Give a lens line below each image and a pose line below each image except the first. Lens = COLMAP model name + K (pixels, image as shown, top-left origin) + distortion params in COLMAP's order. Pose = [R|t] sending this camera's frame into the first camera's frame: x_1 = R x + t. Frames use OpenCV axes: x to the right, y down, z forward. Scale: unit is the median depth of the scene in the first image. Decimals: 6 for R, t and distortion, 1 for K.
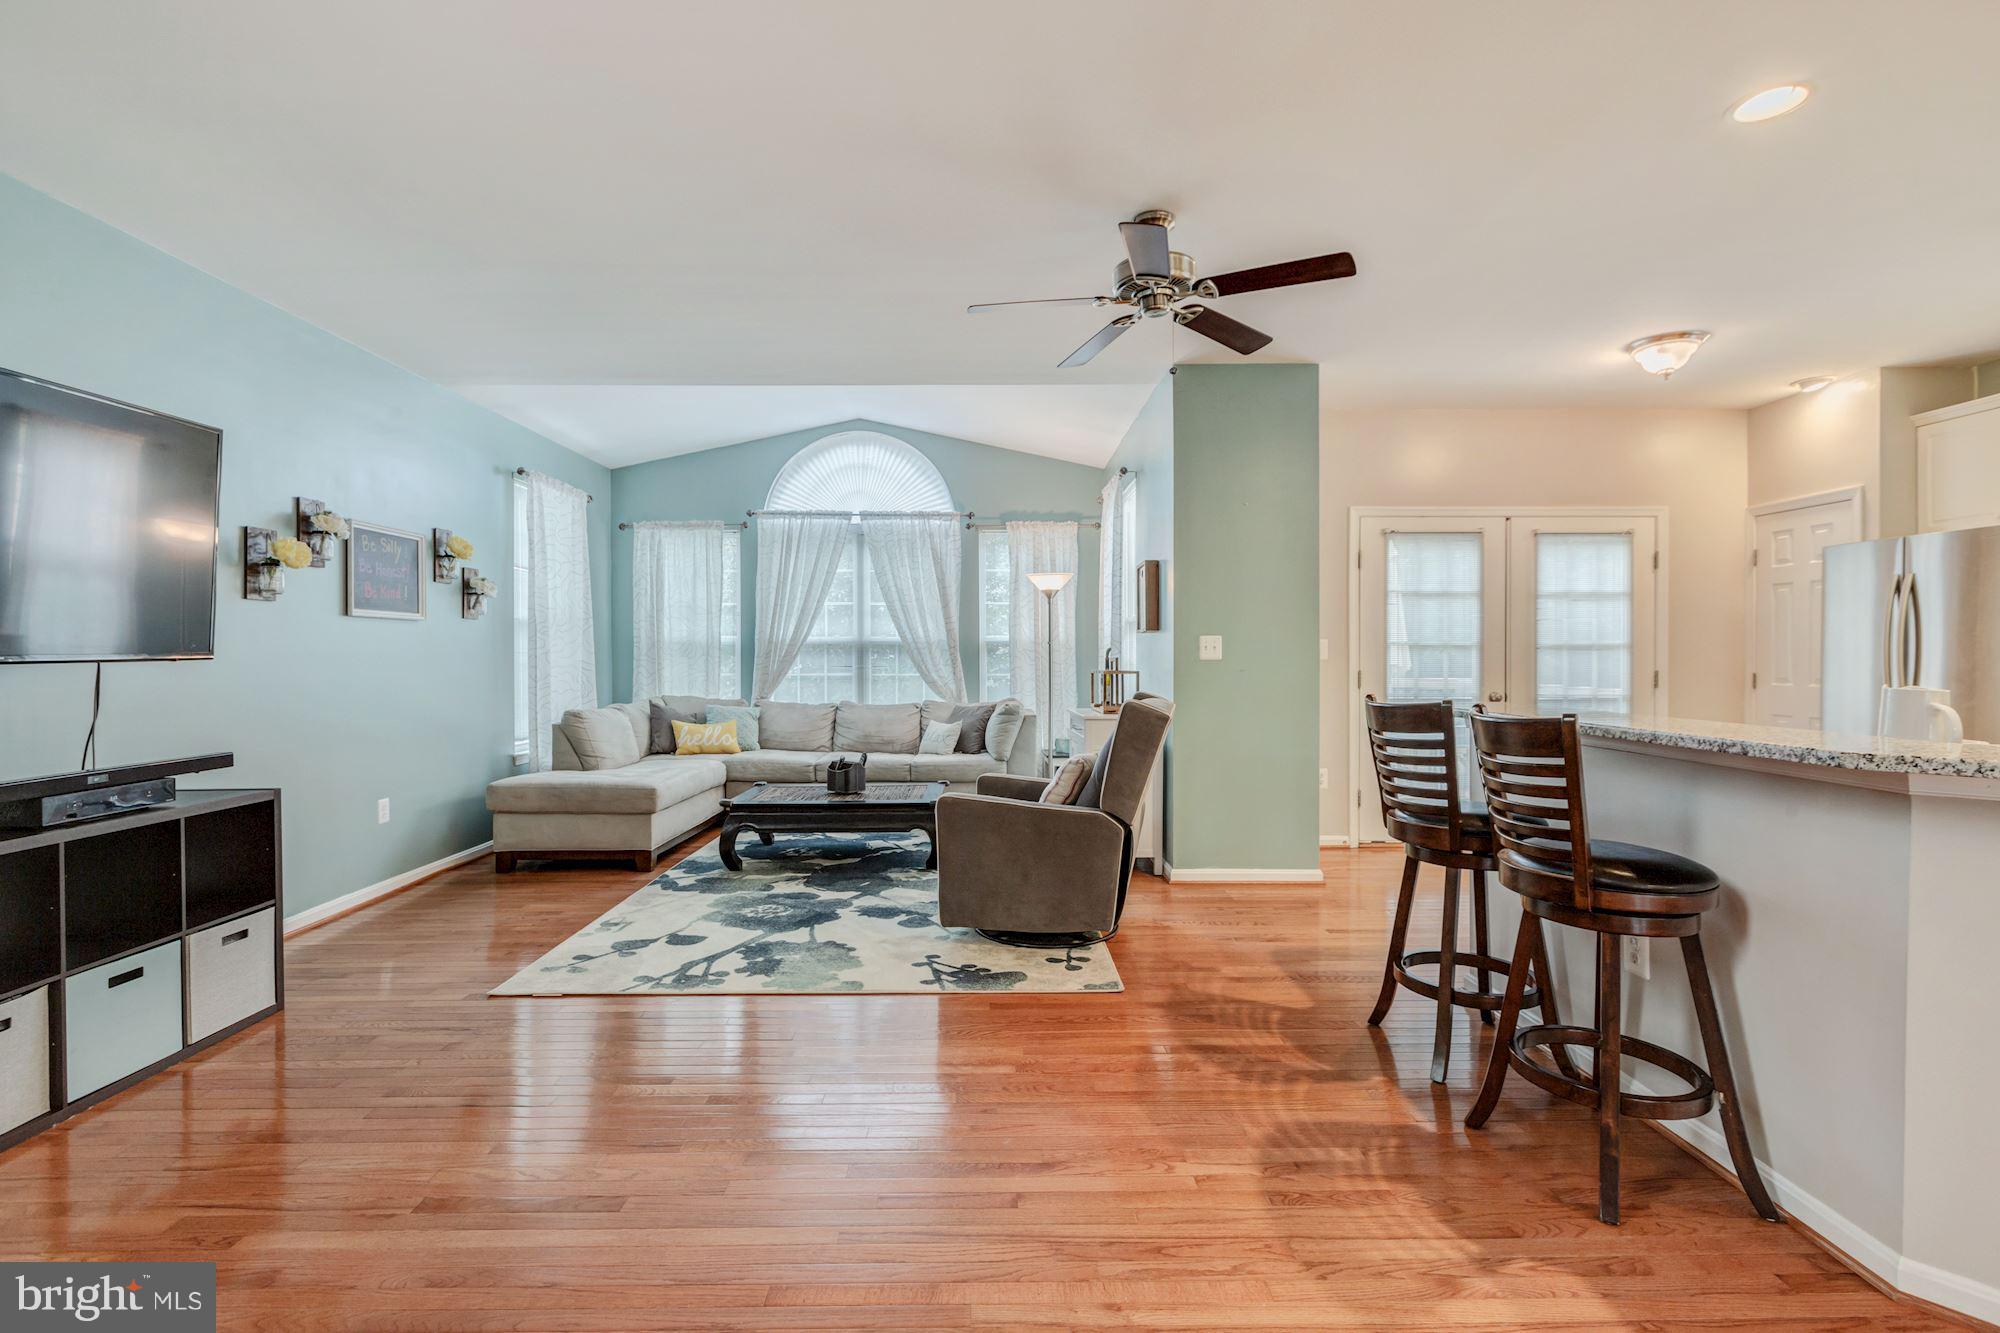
lens RADIAL K [[890.0, 0, 990.5], [0, 890.0, 657.1], [0, 0, 1]] dist [0.001200, 0.000284]
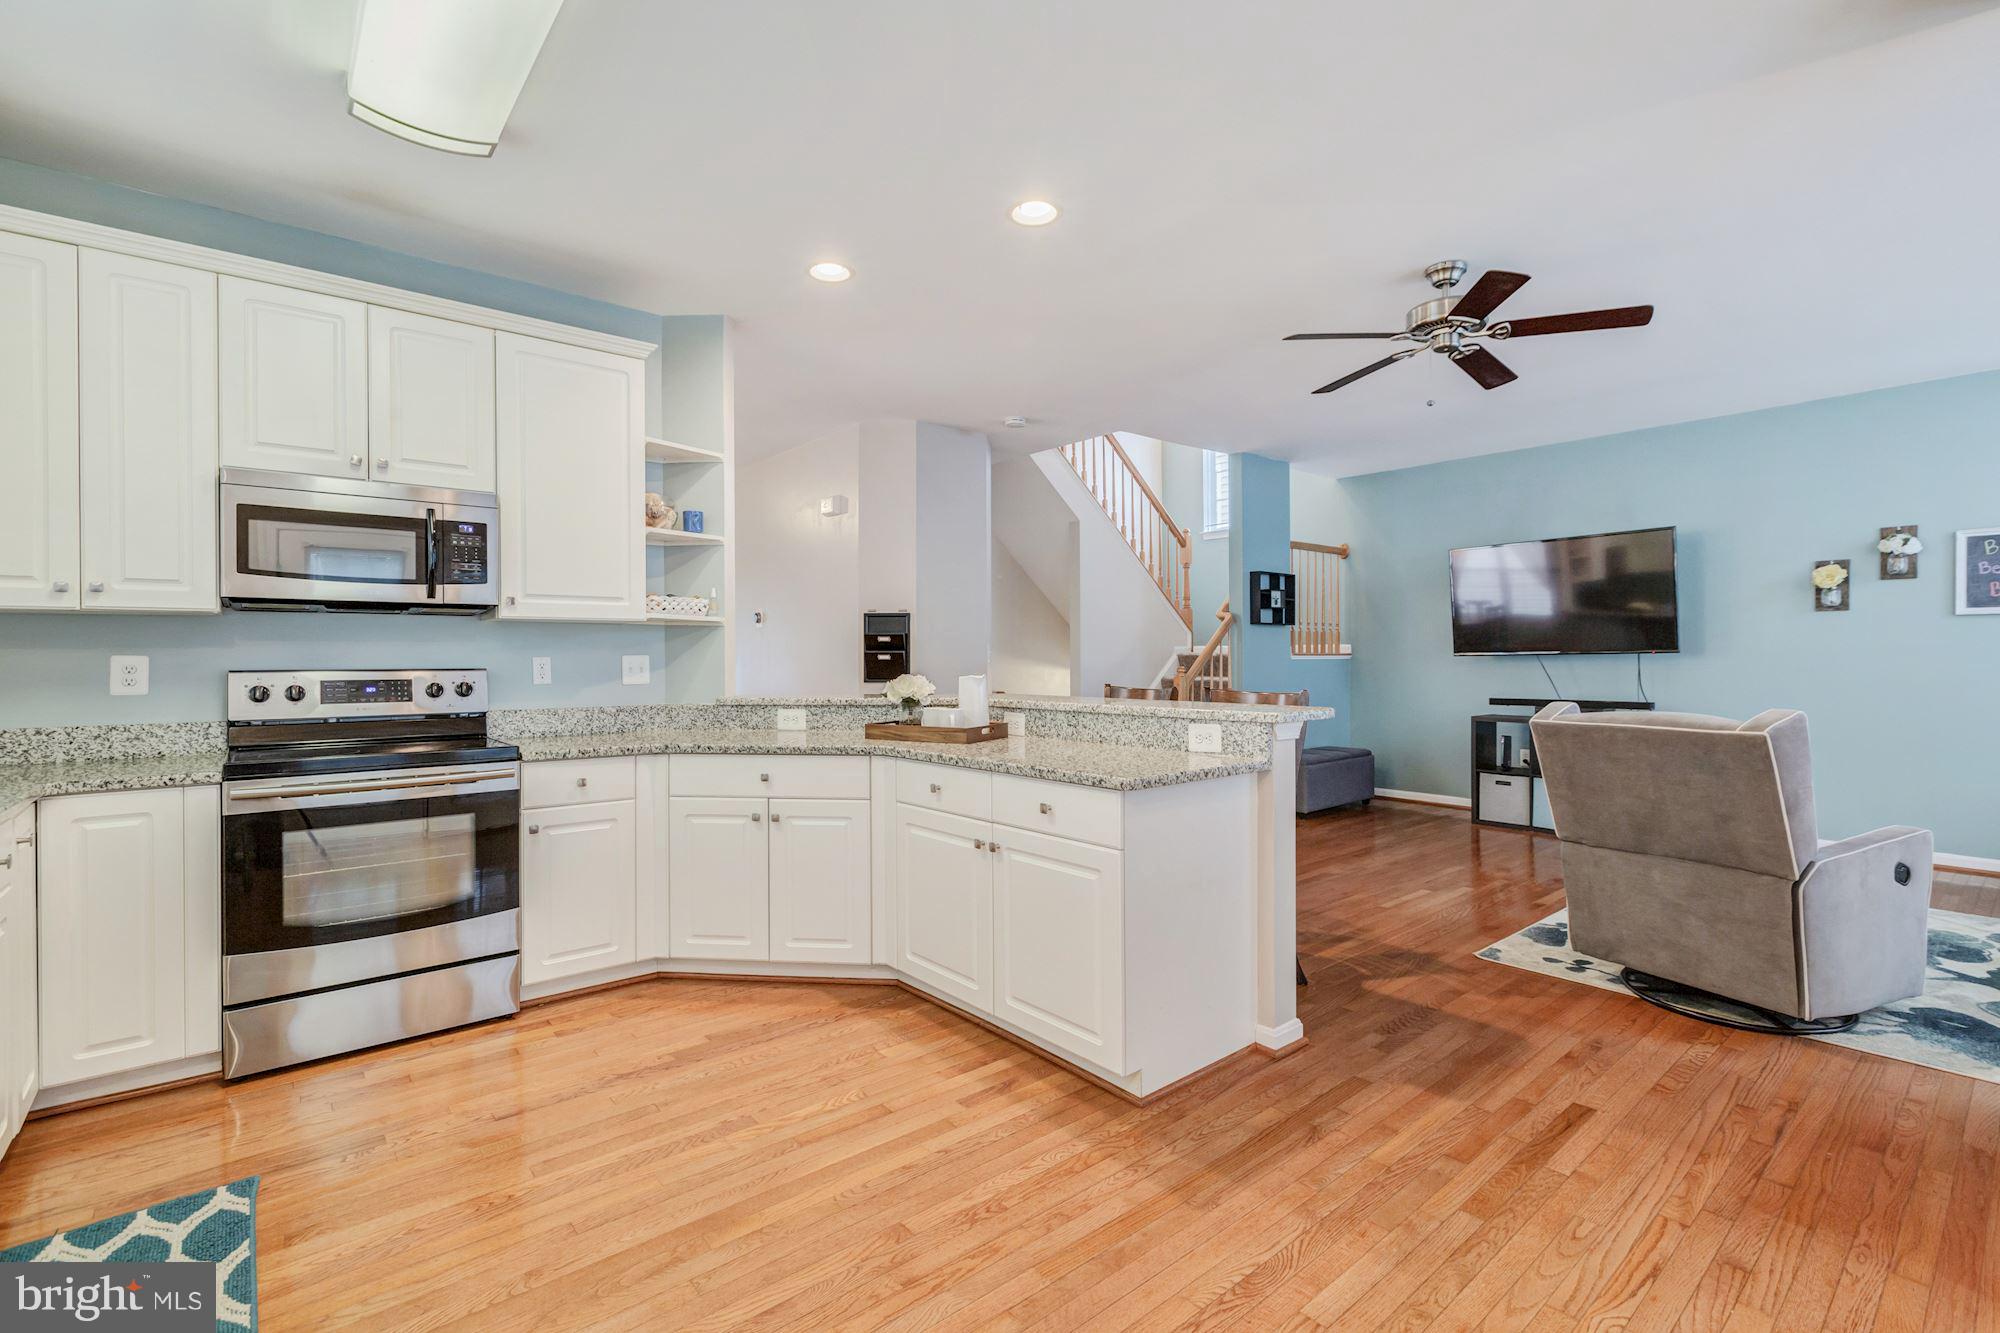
lens RADIAL K [[890.0, 0, 983.1], [0, 890.0, 661.8], [0, 0, 1]] dist [0.001200, 0.000284]
pose [[-0.784726, 0.011881, -0.619728, 0.837802], [0.004878, 0.999904, 0.012993, -0.005874], [0.619823, 0.007173, -0.784709, 0.948594]]
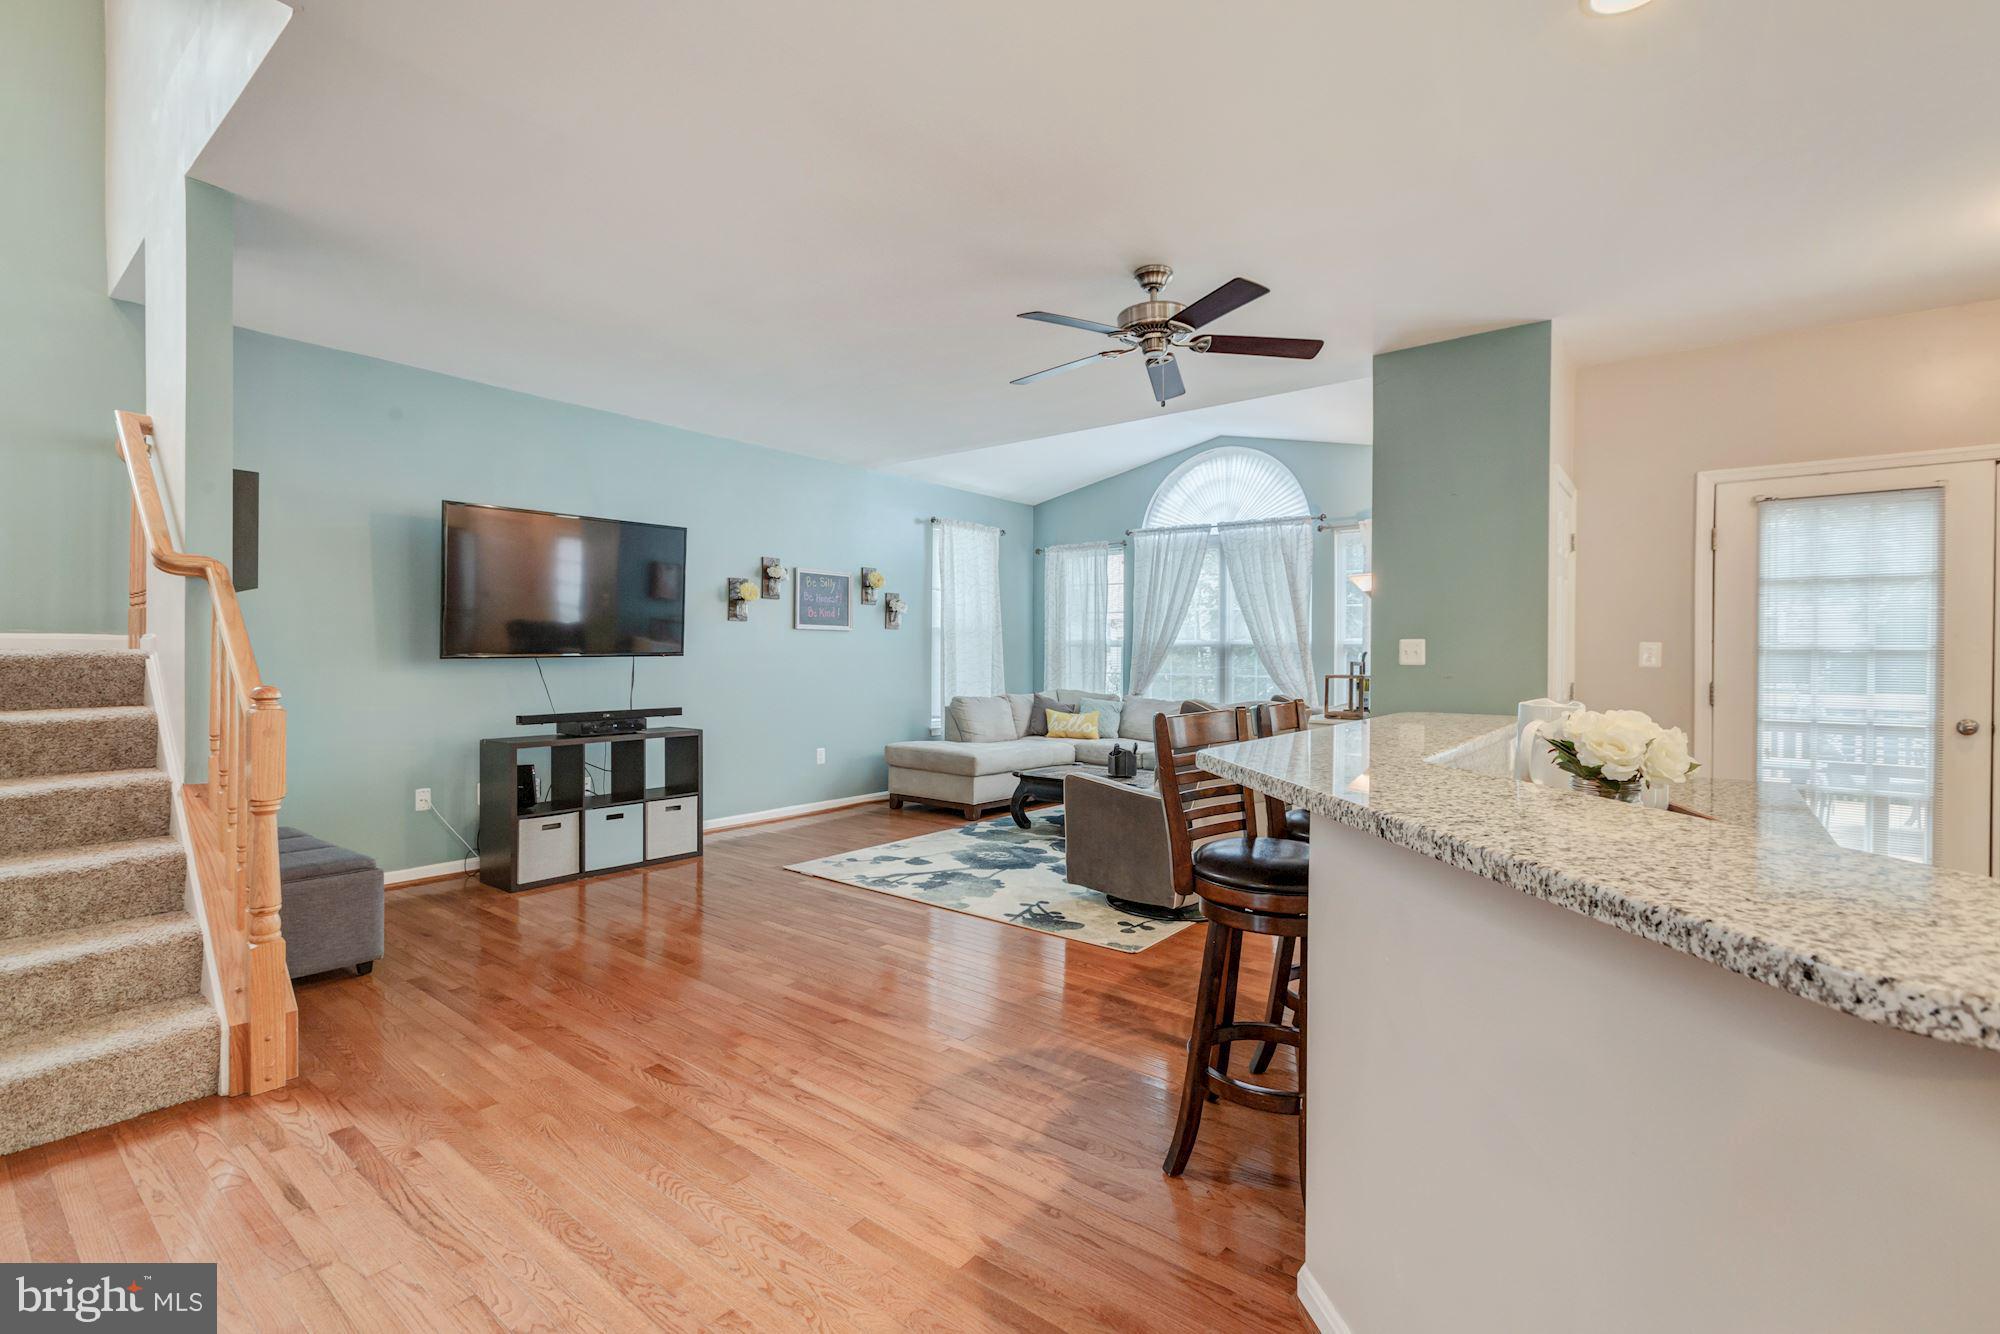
lens RADIAL K [[890.0, 0, 991.0], [0, 890.0, 657.0], [0, 0, 1]] dist [0.001200, 0.000284]
pose [[0.775019, 0.008669, -0.631879, 0.460887], [-0.010044, 0.999949, 0.001400, -0.002081], [0.631859, 0.005262, 0.775066, 0.000144]]
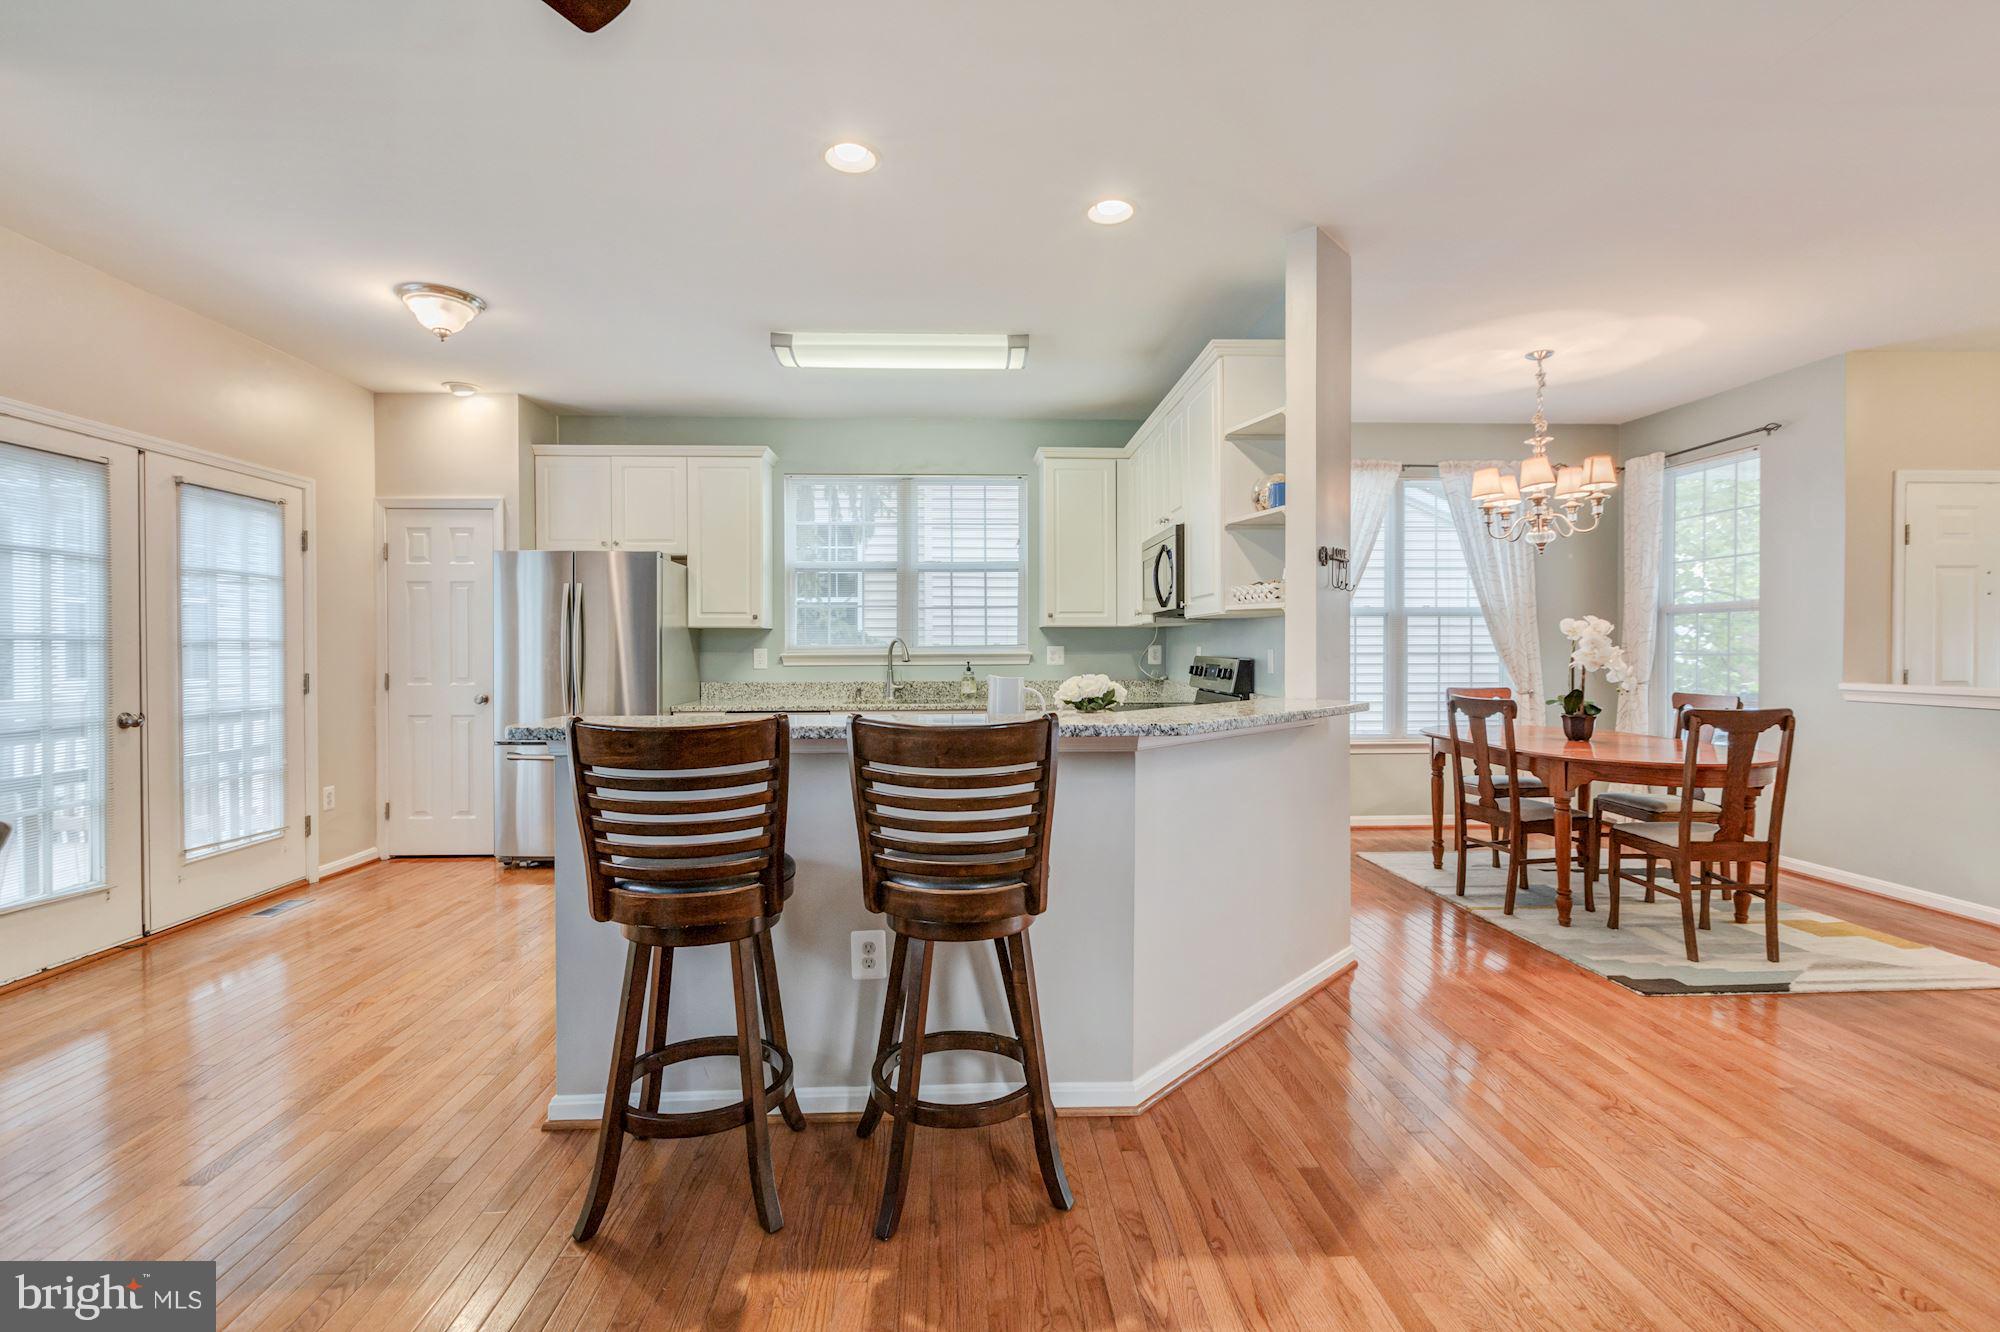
lens RADIAL K [[890.0, 0, 994.9], [0, 890.0, 659.4], [0, 0, 1]] dist [0.001200, 0.000284]
pose [[-0.030959, -0.009321, 0.999477, -0.121162], [0.006470, 0.999934, 0.009526, -0.001886], [-0.999500, 0.006762, -0.030897, 0.420931]]
